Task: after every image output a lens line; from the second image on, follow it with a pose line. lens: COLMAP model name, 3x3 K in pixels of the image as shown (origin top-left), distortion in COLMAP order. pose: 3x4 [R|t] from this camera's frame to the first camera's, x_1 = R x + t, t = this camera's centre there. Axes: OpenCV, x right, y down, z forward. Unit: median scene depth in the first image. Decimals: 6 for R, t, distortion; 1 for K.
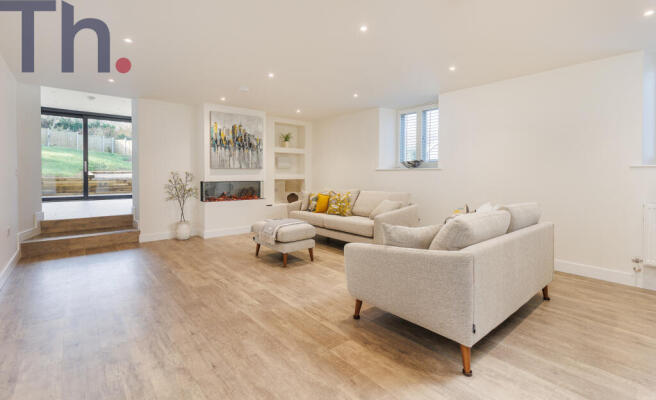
lens RADIAL K [[299.1, 0, 328.7], [0, 299.1, 177.7], [0, 0, 1]] dist [0.002676, 0.000562]
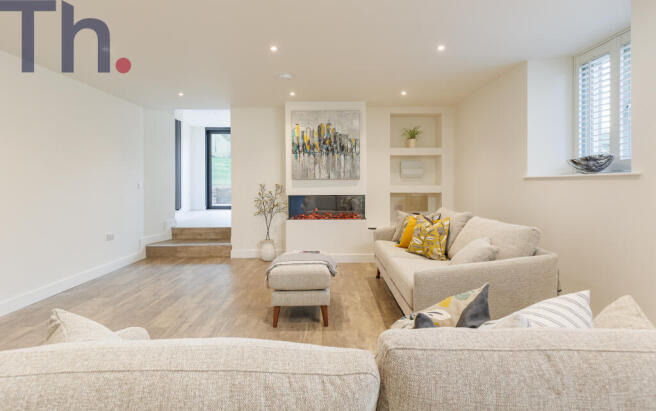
lens RADIAL K [[353.6, 0, 329.5], [0, 353.6, 183.2], [0, 0, 1]] dist [-0.001126, -0.000214]
pose [[0.765852, -0.004598, -0.643000, 0.303941], [-0.001881, 0.999954, -0.009390, -0.011187], [0.643014, 0.008401, 0.765808, 0.298840]]
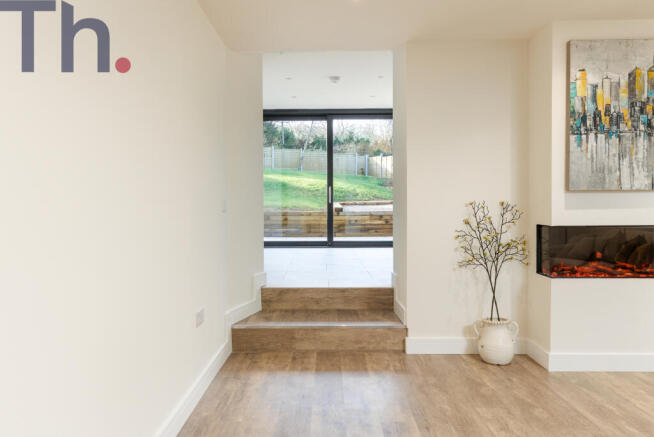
lens RADIAL K [[489.5, 0, 314.1], [0, 489.5, 220.0], [0, 0, 1]] dist [0.004201, 0.000295]
pose [[0.743529, 0.013266, -0.668572, -0.205516], [0.000406, 0.999794, 0.020290, -0.006945], [0.668703, -0.015357, 0.743371, 0.301587]]
